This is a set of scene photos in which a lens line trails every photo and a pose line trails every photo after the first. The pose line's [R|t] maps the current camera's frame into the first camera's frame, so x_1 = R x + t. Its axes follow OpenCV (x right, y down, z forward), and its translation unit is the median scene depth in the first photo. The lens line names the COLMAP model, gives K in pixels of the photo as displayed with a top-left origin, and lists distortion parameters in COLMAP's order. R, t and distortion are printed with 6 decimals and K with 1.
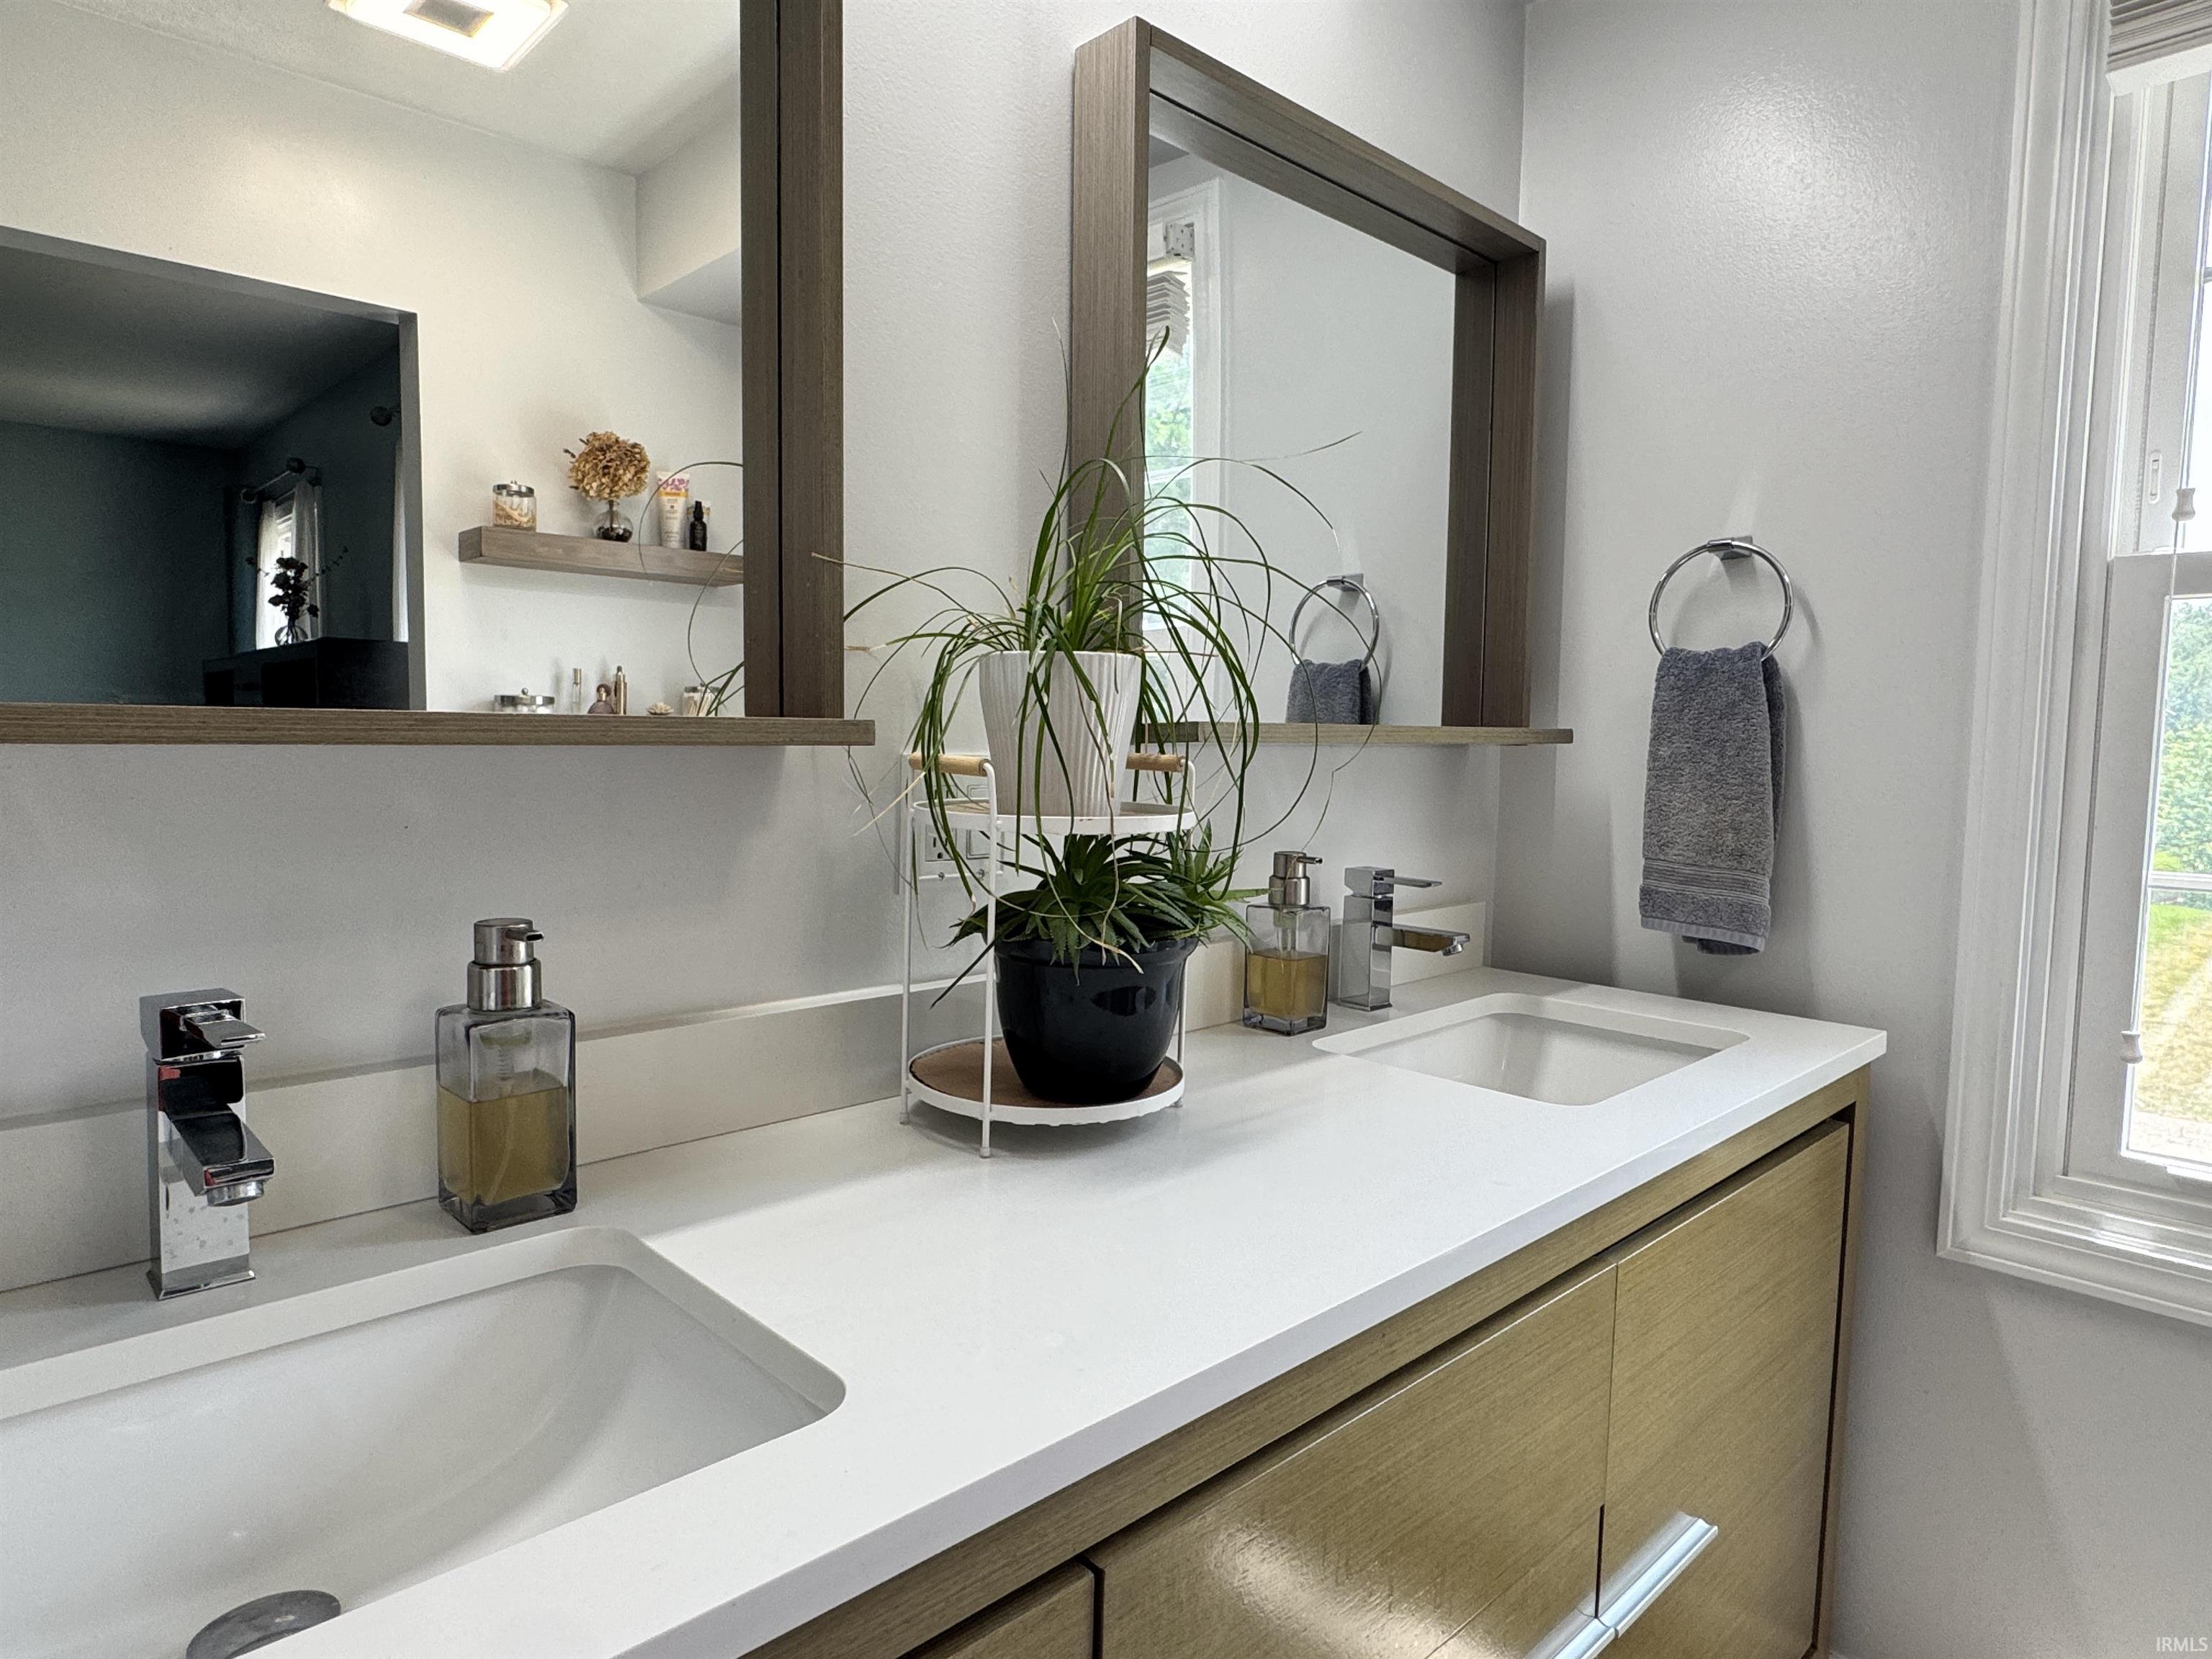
lens RADIAL K [[1335.9, 0, 1106.0], [0, 1335.9, 829.5], [0, 0, 1]] dist [-0.097900, 0.000075]
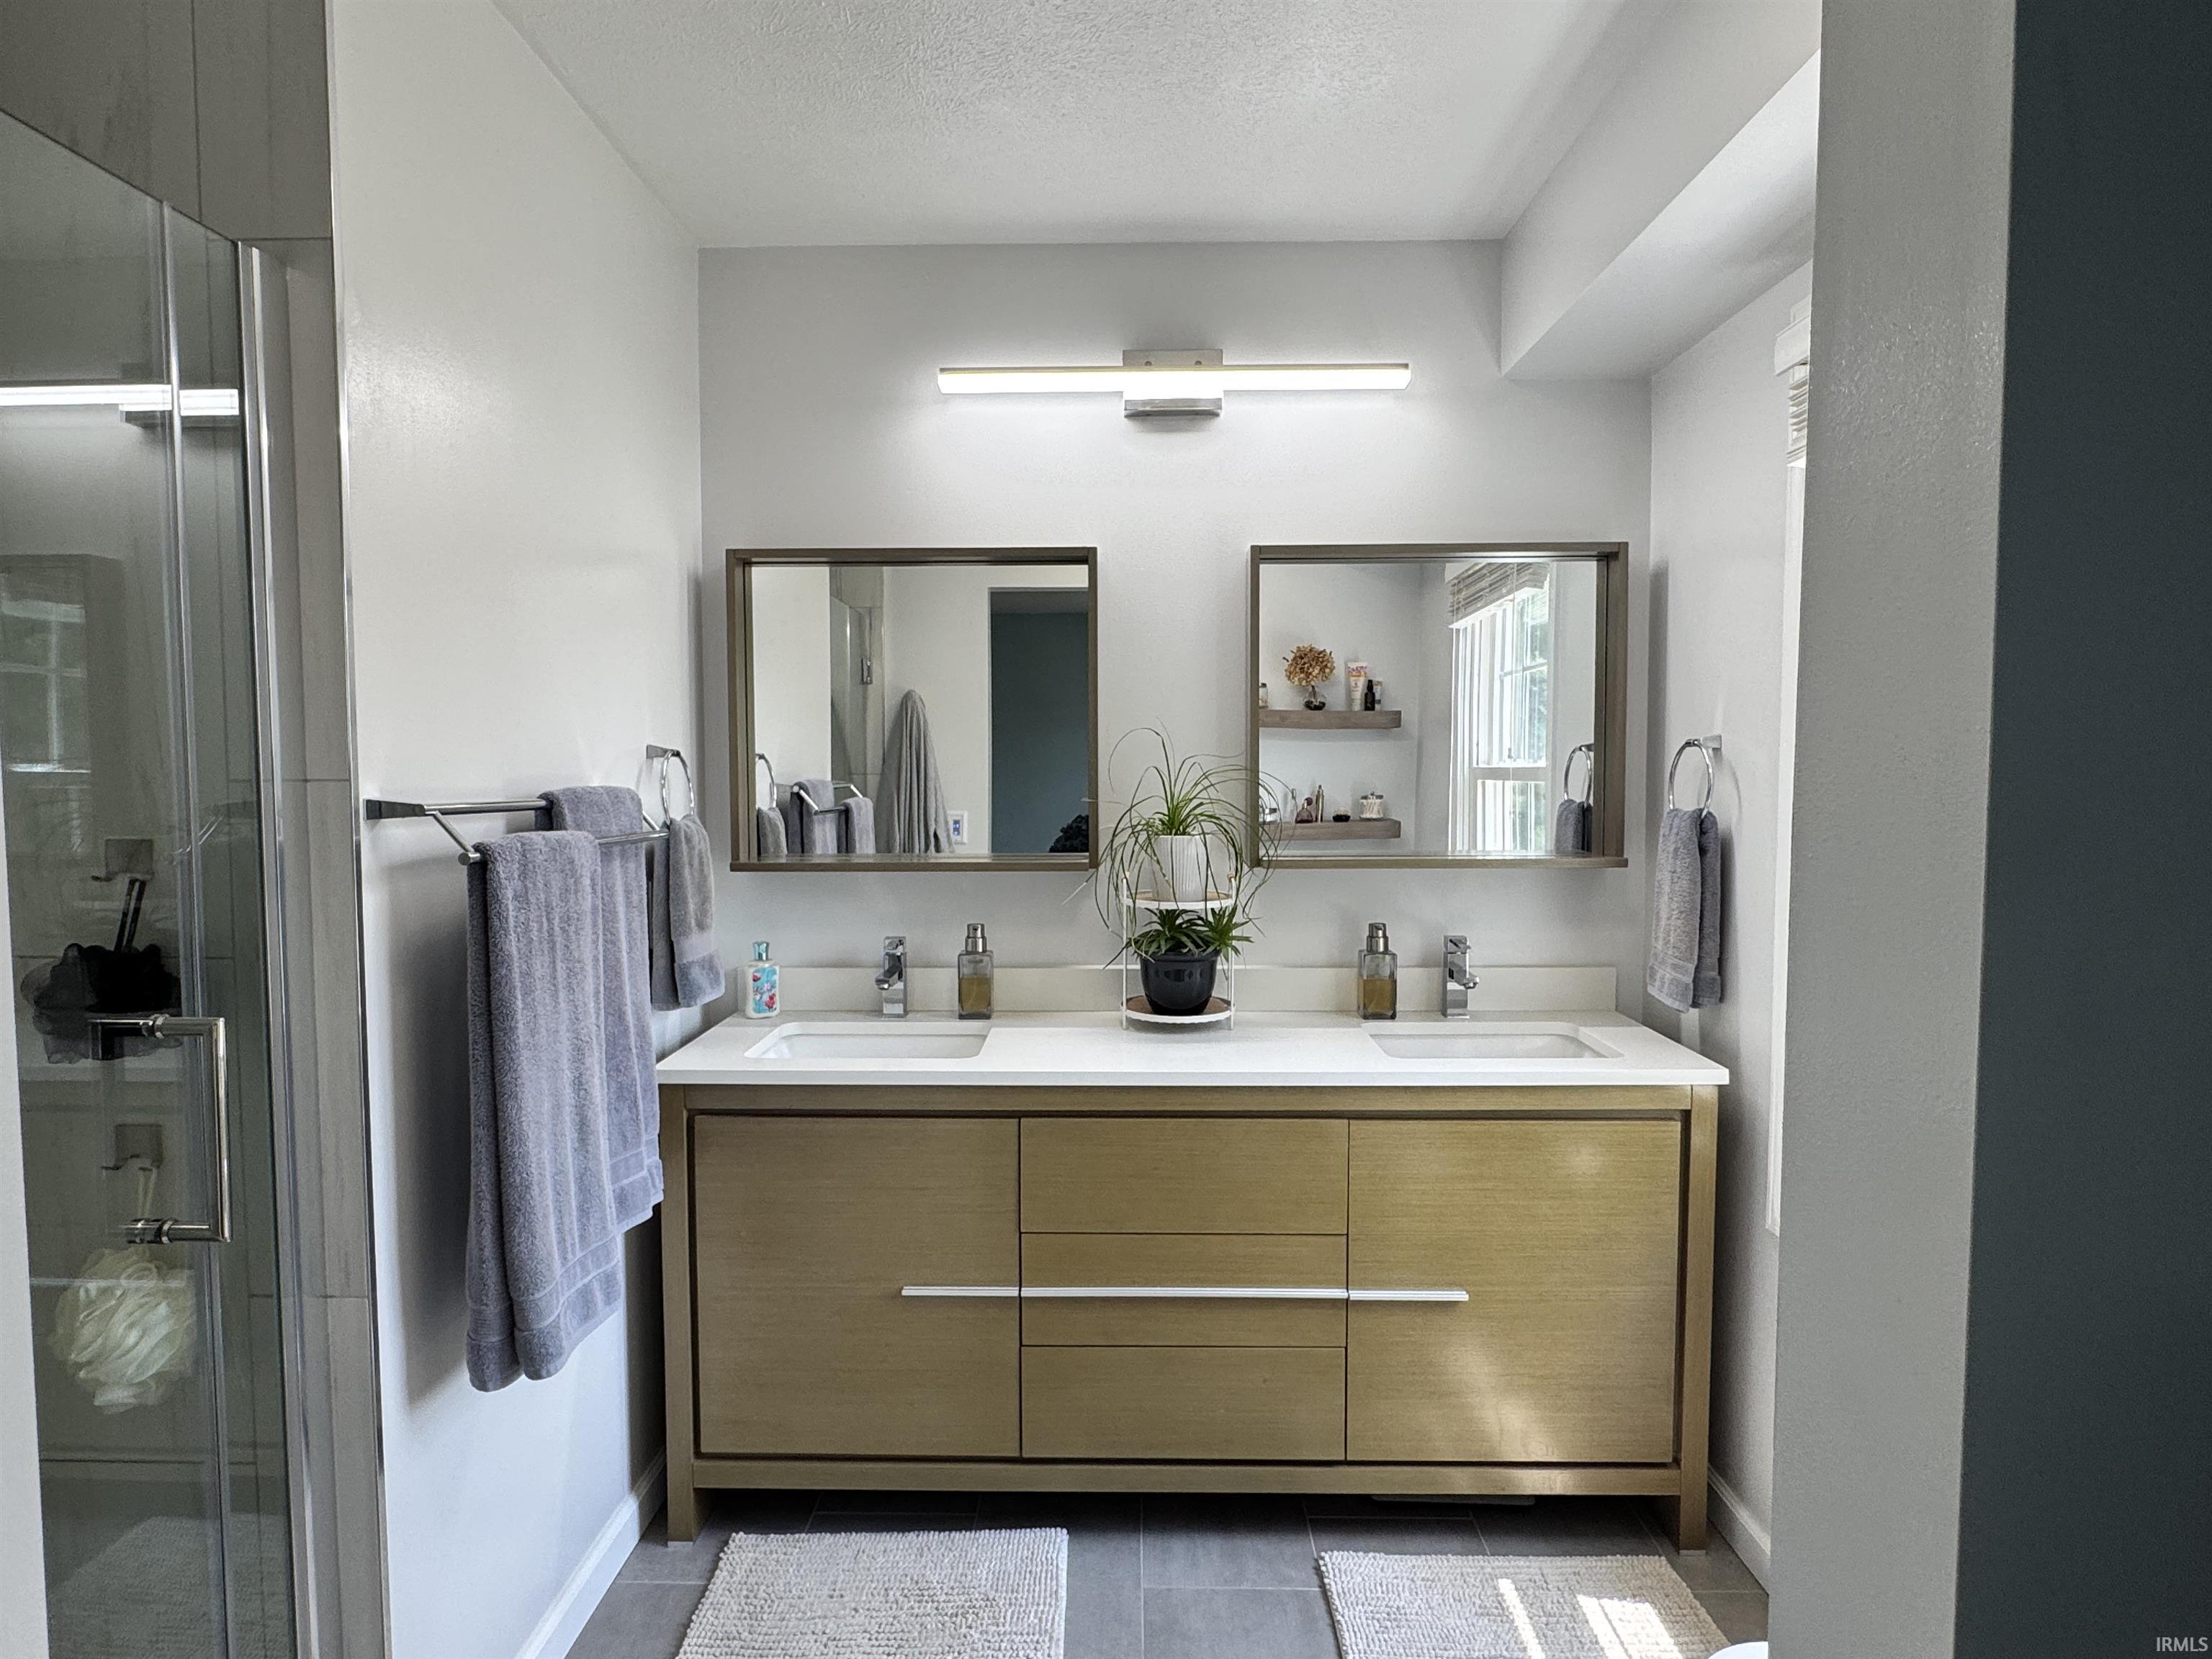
lens RADIAL K [[1246.3, 0, 1096.4], [0, 1246.3, 833.5], [0, 0, 1]] dist [-0.003385, 0.000412]
pose [[0.697803, 0.015644, -0.716119, 0.910967], [-0.038443, 0.999139, -0.015633, -0.055132], [0.715258, 0.038438, 0.697803, -0.442404]]
